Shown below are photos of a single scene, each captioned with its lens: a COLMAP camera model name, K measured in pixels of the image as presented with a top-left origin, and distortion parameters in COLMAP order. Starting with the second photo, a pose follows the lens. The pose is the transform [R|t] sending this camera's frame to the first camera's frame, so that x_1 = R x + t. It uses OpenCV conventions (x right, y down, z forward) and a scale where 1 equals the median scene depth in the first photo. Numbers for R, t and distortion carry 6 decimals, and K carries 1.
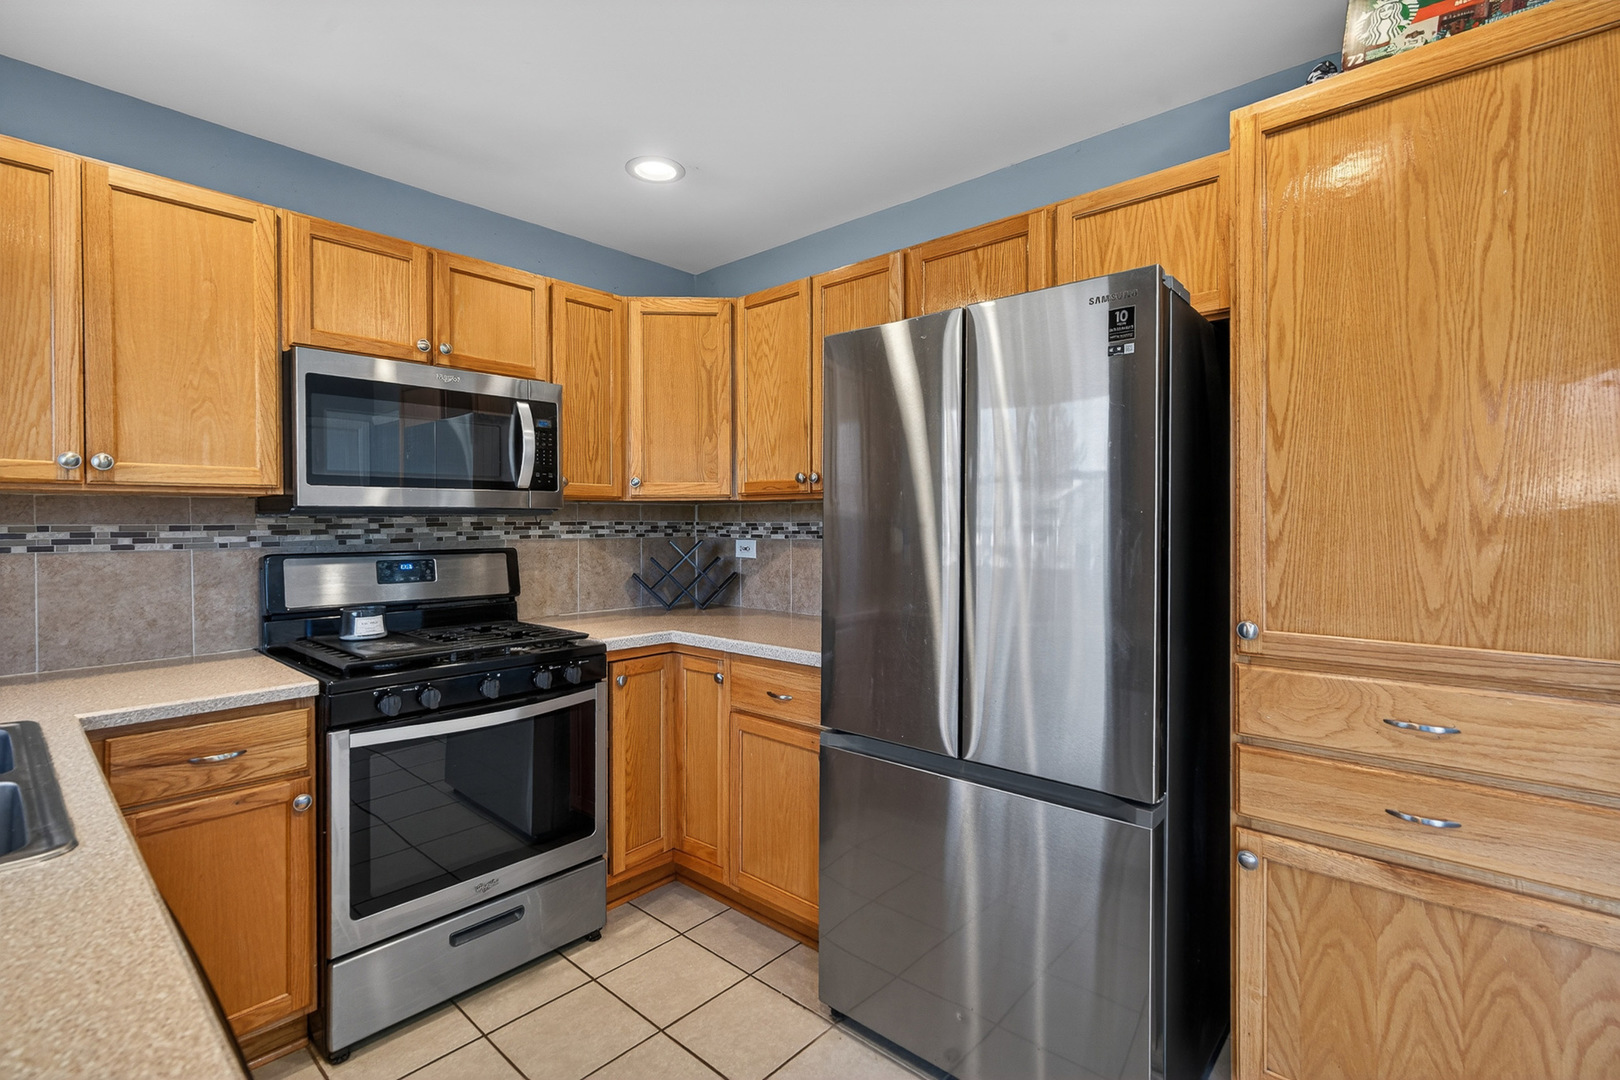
lens RADIAL K [[735.2, 0, 816.0], [0, 735.2, 526.0], [0, 0, 1]] dist [-0.001790, 0.002752]
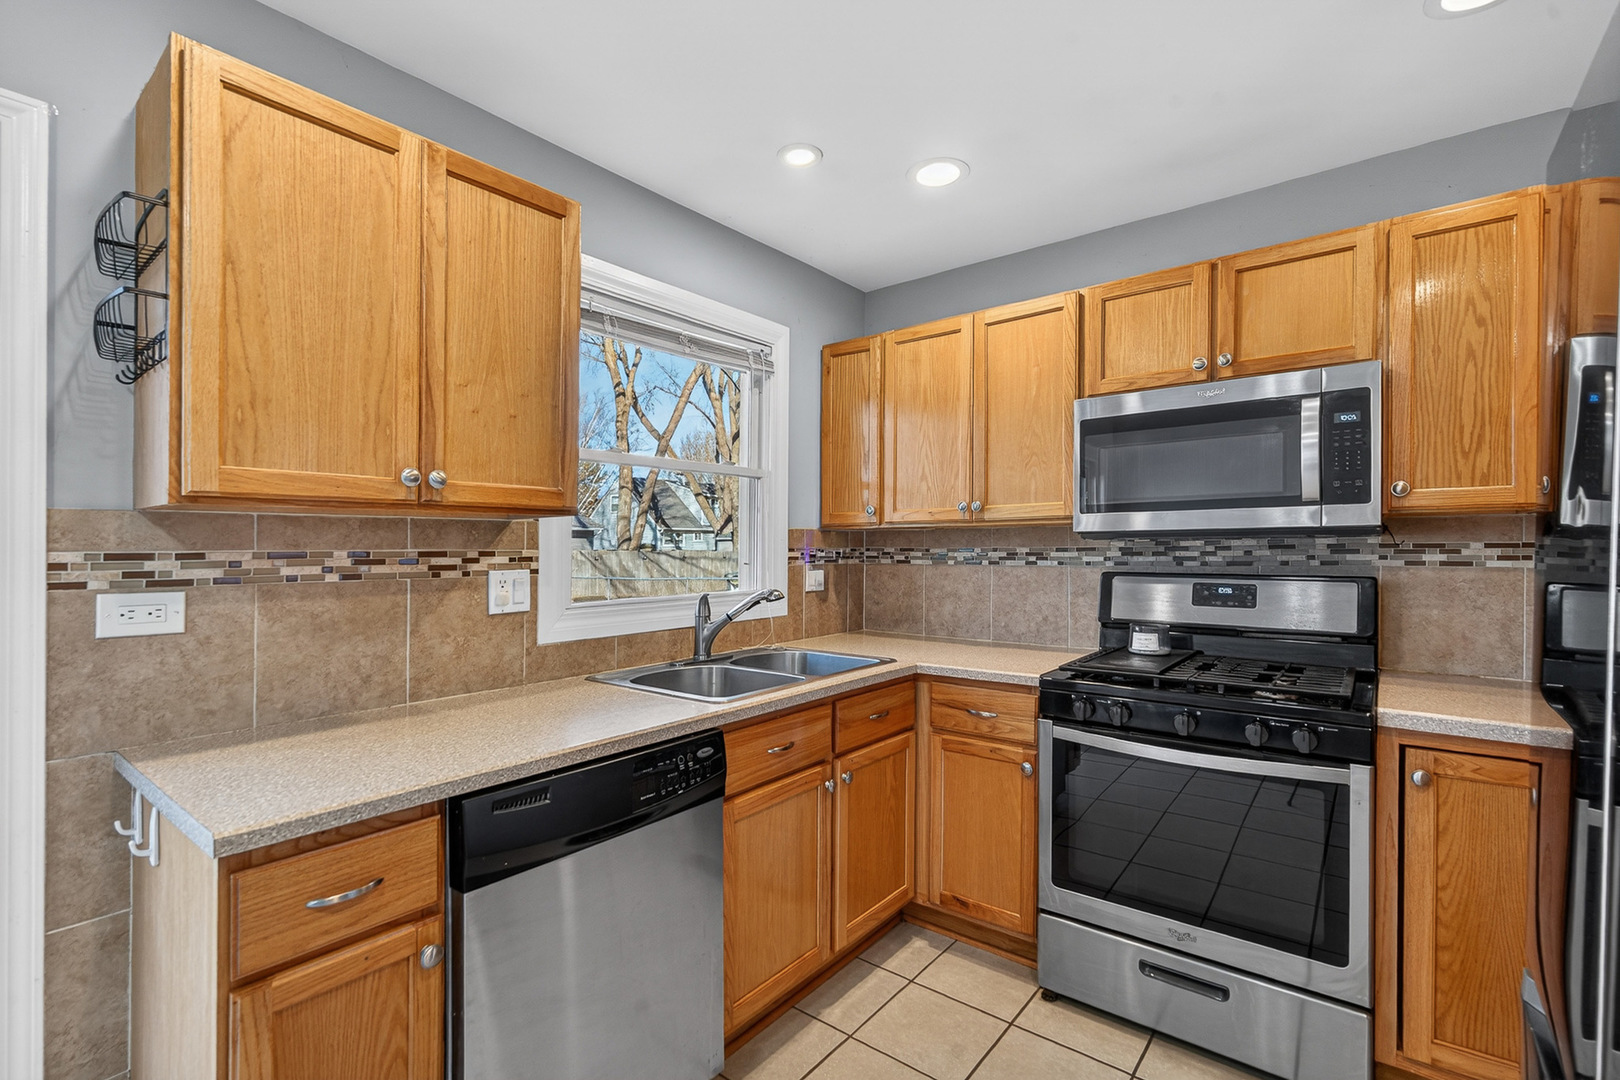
lens RADIAL K [[735.2, 0, 806.6], [0, 735.2, 550.7], [0, 0, 1]] dist [-0.001790, 0.002752]
pose [[0.060342, 0.006735, -0.998155, 0.449507], [0.000964, 0.999976, 0.006805, -0.005202], [0.998177, -0.001372, 0.060335, 0.461893]]
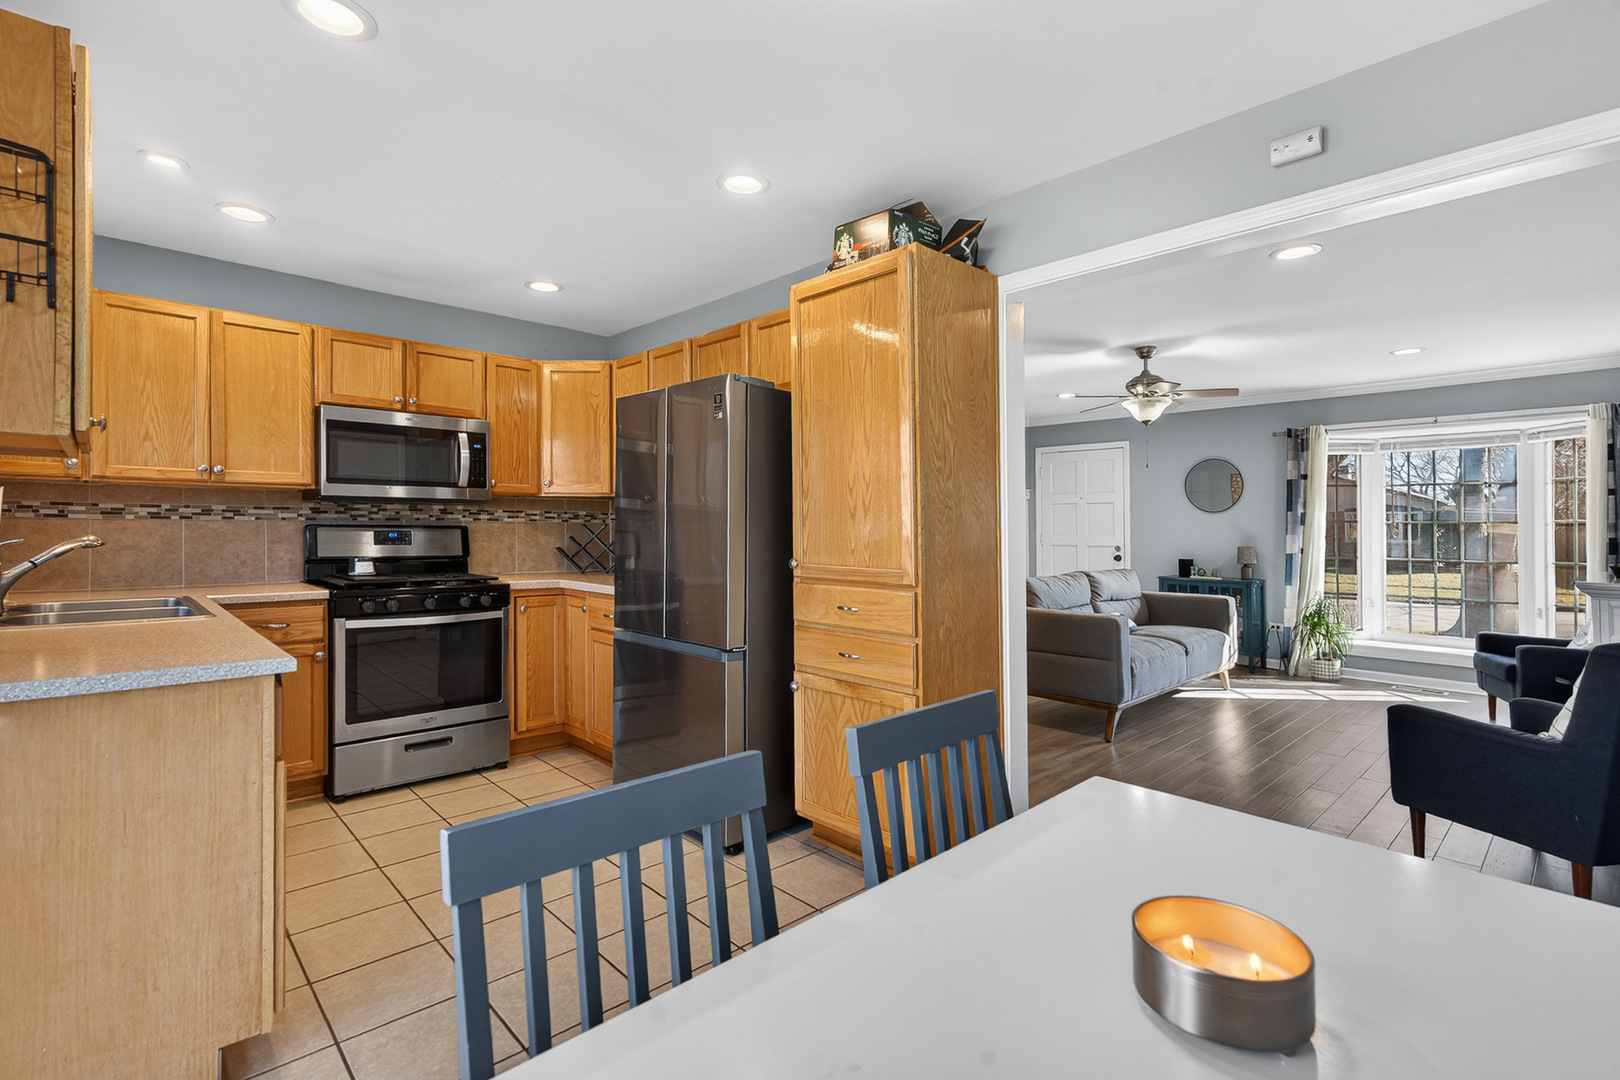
lens RADIAL K [[735.2, 0, 818.1], [0, 735.2, 534.4], [0, 0, 1]] dist [-0.001790, 0.002752]
pose [[0.997484, 0.011797, -0.069900, 0.565273], [-0.011446, 0.999920, 0.005423, 0.040779], [0.069958, -0.004609, 0.997539, -0.629262]]
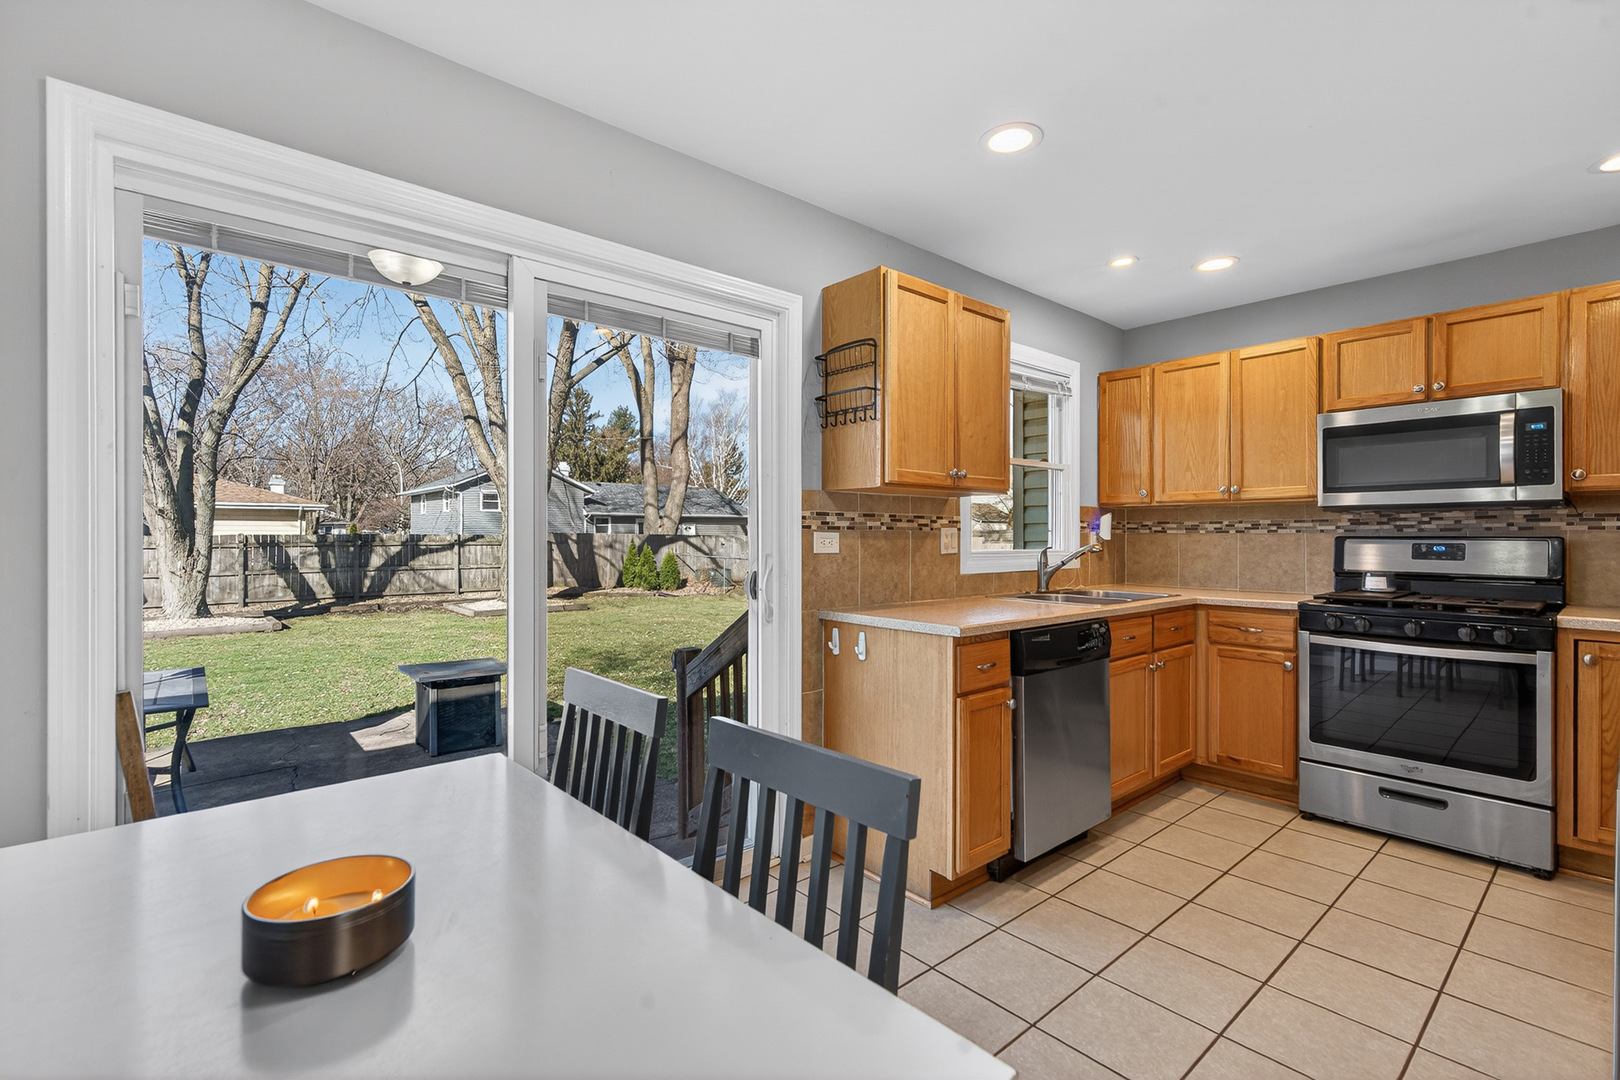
lens RADIAL K [[735.2, 0, 800.1], [0, 735.2, 527.9], [0, 0, 1]] dist [-0.001790, 0.002752]
pose [[-0.119360, -0.010111, -0.992800, 1.096642], [-0.005310, 0.999940, -0.009545, 0.043881], [0.992837, 0.004133, -0.119407, -0.004688]]
